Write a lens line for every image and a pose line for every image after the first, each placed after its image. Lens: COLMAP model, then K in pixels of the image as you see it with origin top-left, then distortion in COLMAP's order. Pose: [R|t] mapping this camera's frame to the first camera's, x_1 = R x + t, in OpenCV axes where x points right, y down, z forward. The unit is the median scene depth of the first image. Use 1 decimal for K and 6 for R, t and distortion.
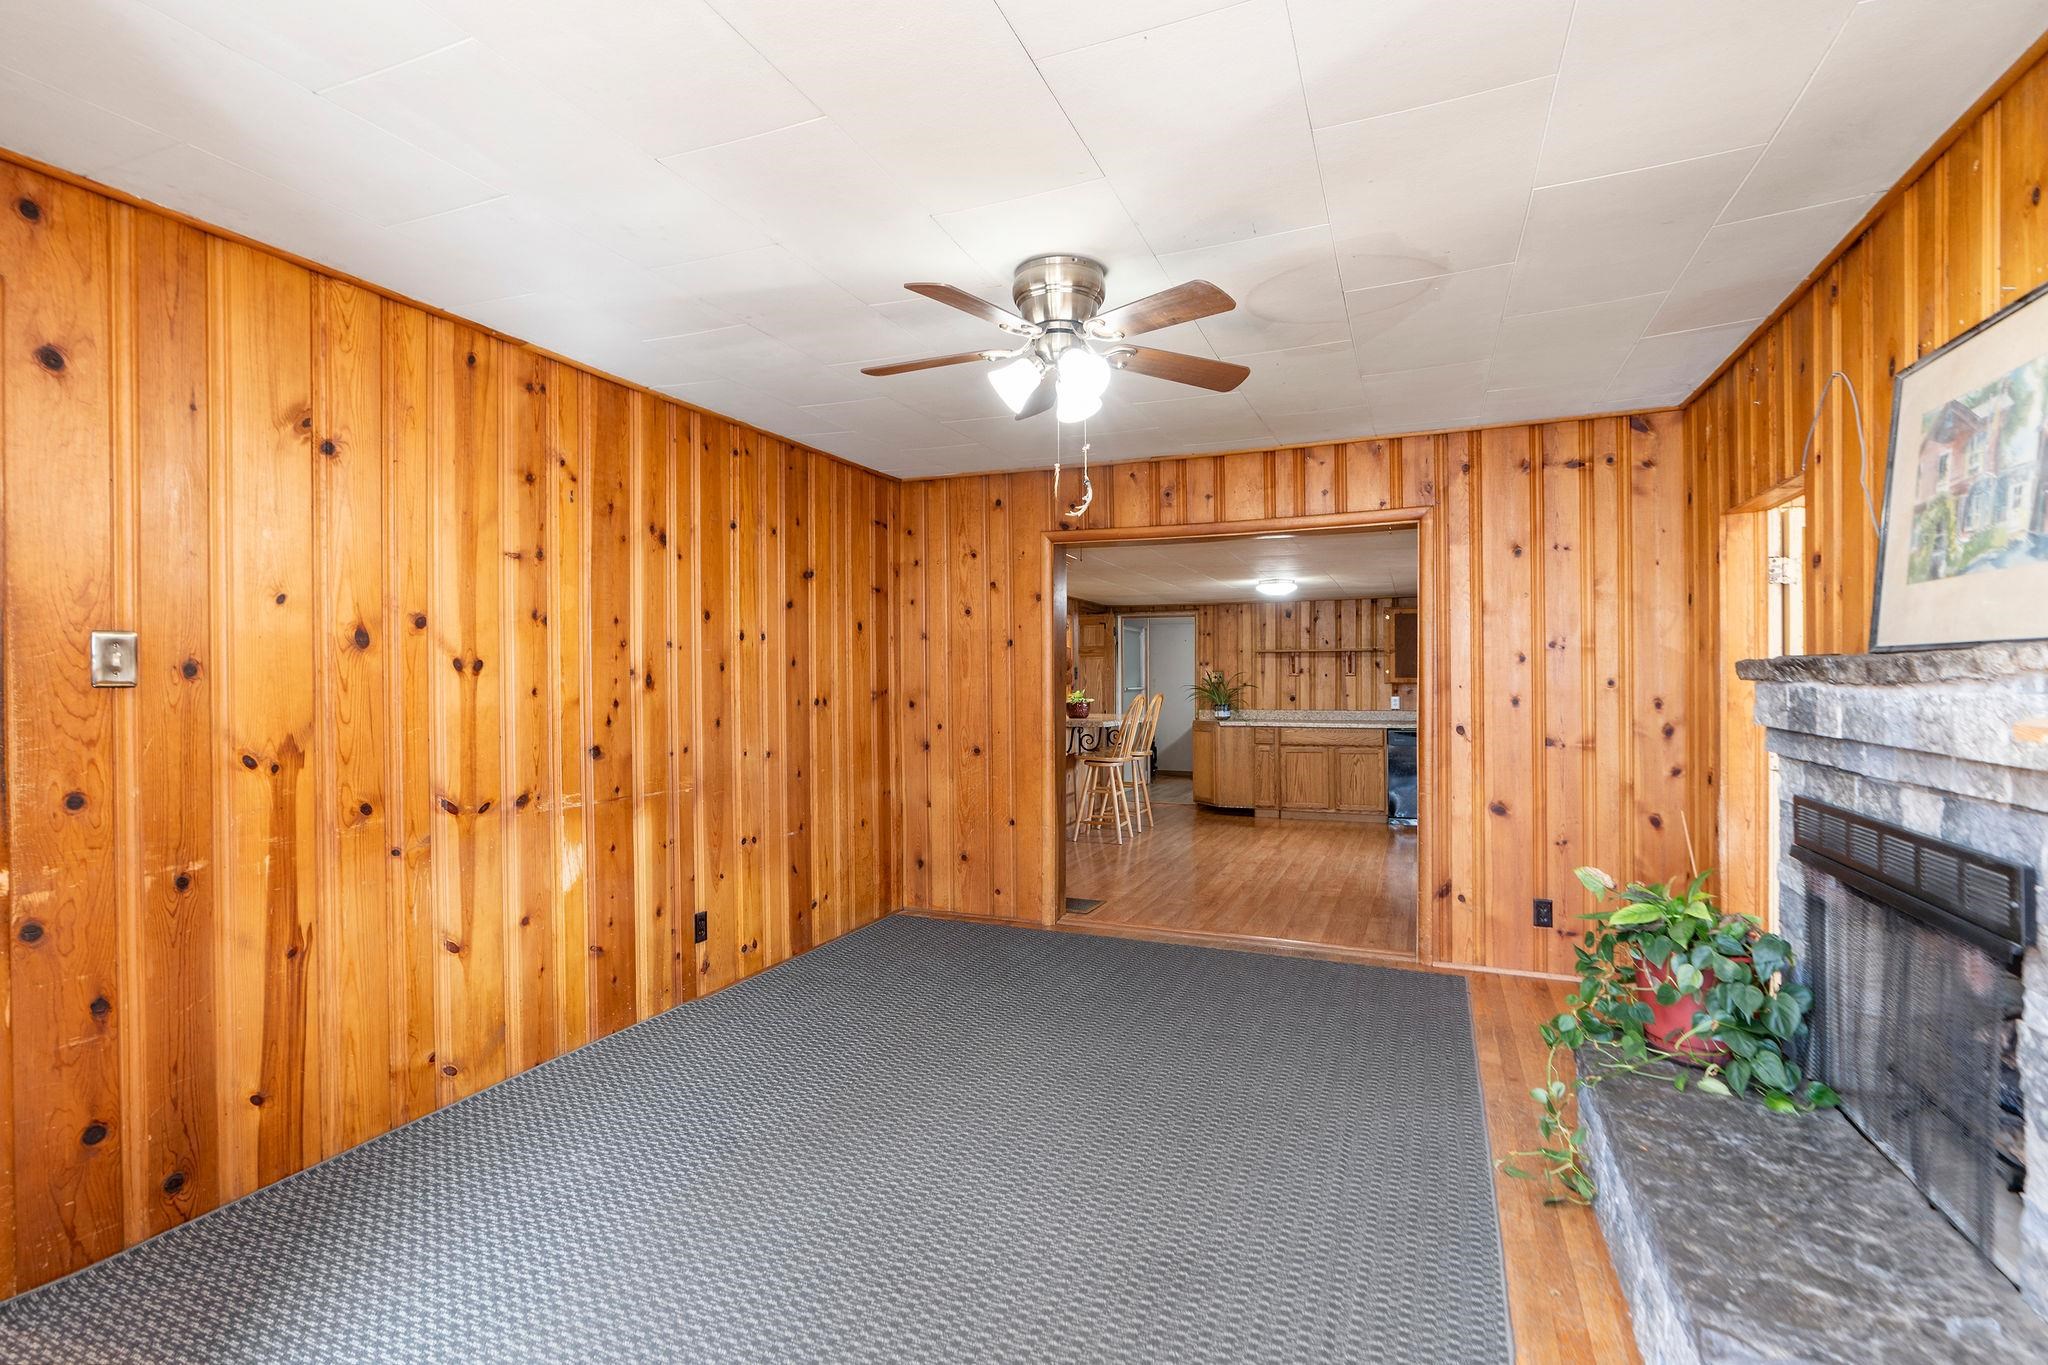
lens RADIAL K [[985.0, 0, 1022.4], [0, 985.0, 675.5], [0, 0, 1]] dist [0.002433, -0.000327]
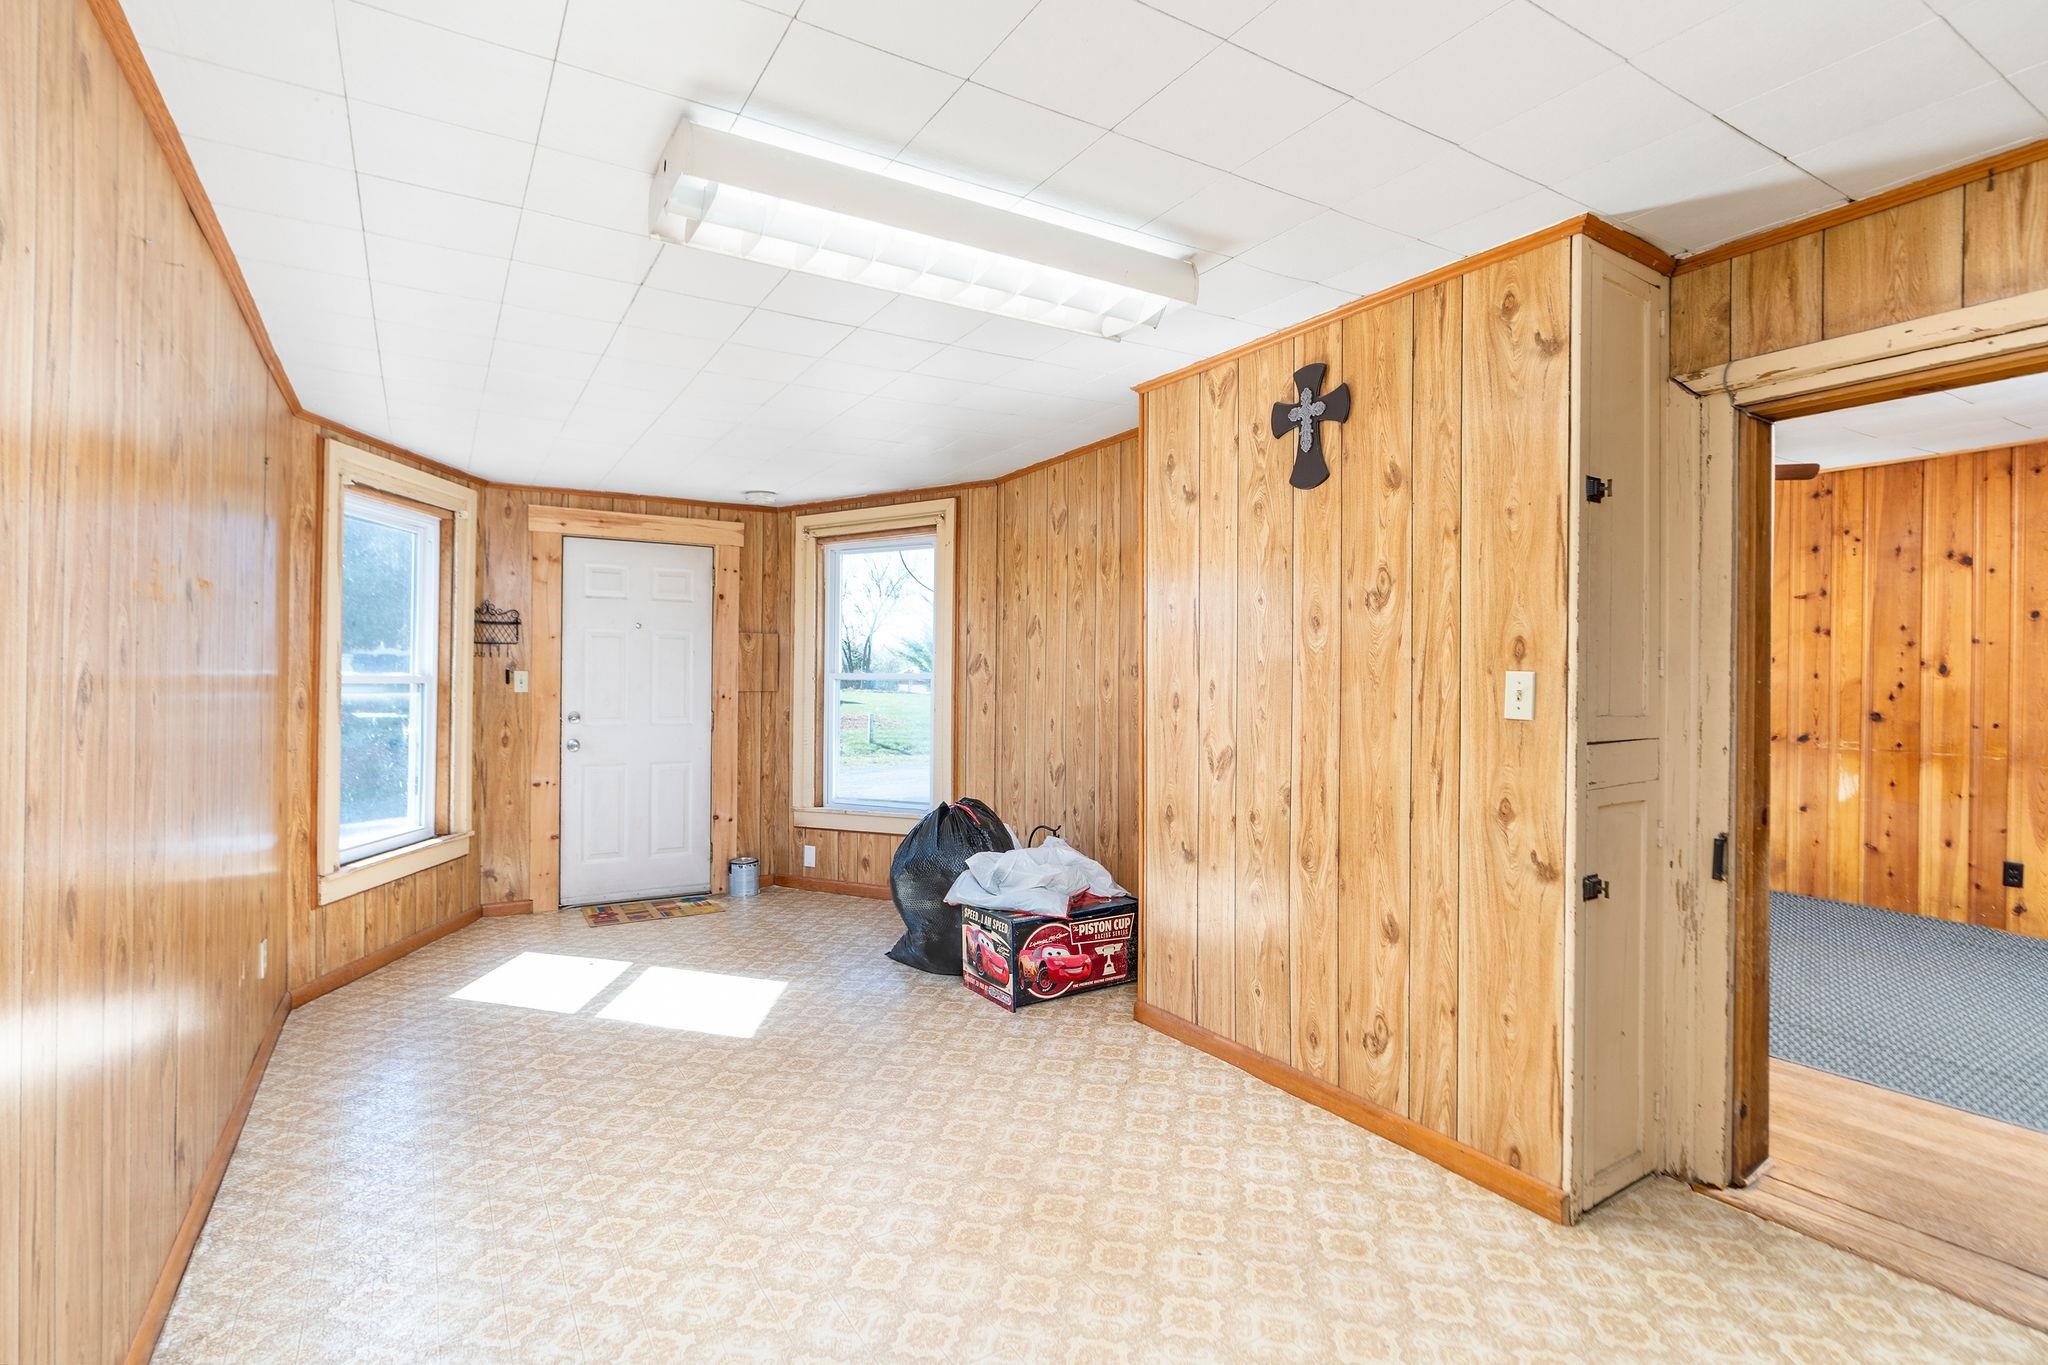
lens RADIAL K [[985.0, 0, 1019.6], [0, 985.0, 675.3], [0, 0, 1]] dist [0.002433, -0.000327]
pose [[-0.593438, 0.007947, -0.804840, 1.523933], [0.003953, 0.999968, 0.006960, -0.001166], [0.804870, 0.000949, -0.593450, 0.826162]]
